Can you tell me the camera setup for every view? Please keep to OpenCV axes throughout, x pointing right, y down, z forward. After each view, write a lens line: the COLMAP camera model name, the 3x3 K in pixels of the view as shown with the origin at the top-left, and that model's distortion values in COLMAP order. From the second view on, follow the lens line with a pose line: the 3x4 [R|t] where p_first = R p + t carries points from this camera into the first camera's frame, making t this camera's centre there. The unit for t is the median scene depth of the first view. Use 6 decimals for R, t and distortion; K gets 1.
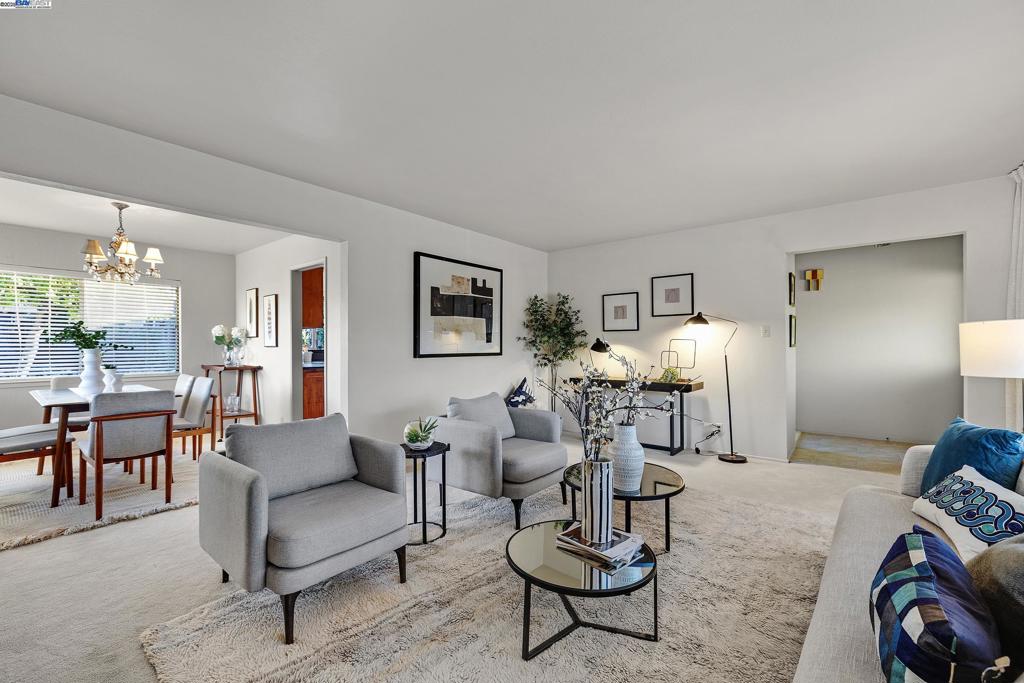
lens RADIAL K [[424.9, 0, 509.7], [0, 424.9, 345.1], [0, 0, 1]] dist [-0.001591, -0.000160]
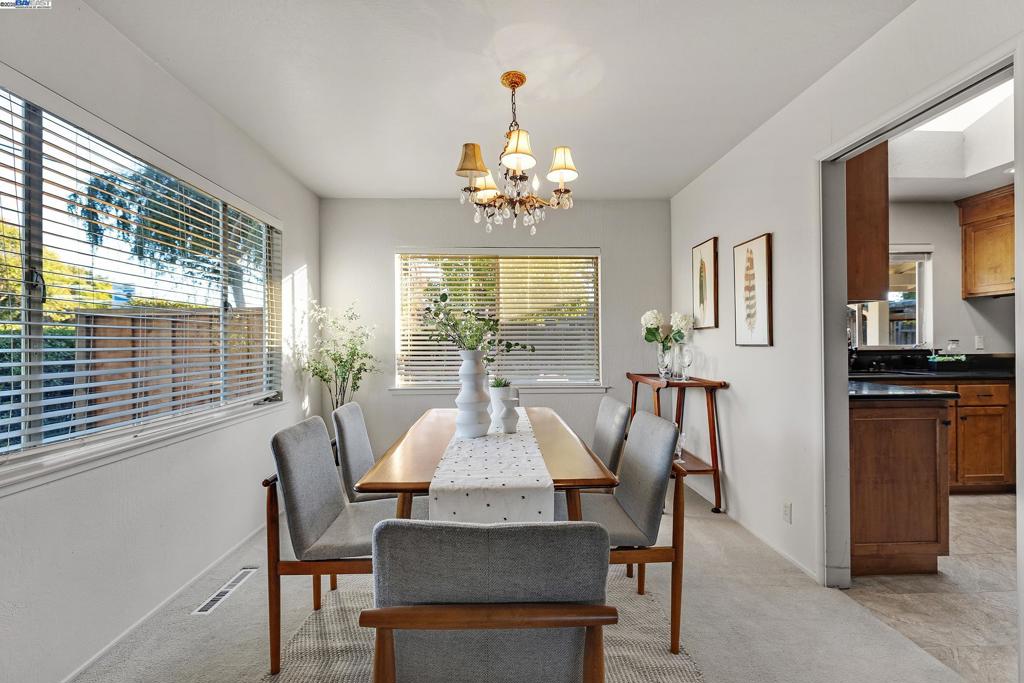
lens RADIAL K [[424.9, 0, 505.0], [0, 424.9, 342.8], [0, 0, 1]] dist [-0.001591, -0.000160]
pose [[0.647785, -0.002989, -0.761818, -0.358262], [0.004902, 0.999988, 0.000245, -0.000678], [0.761808, -0.003893, 0.647791, 0.445273]]
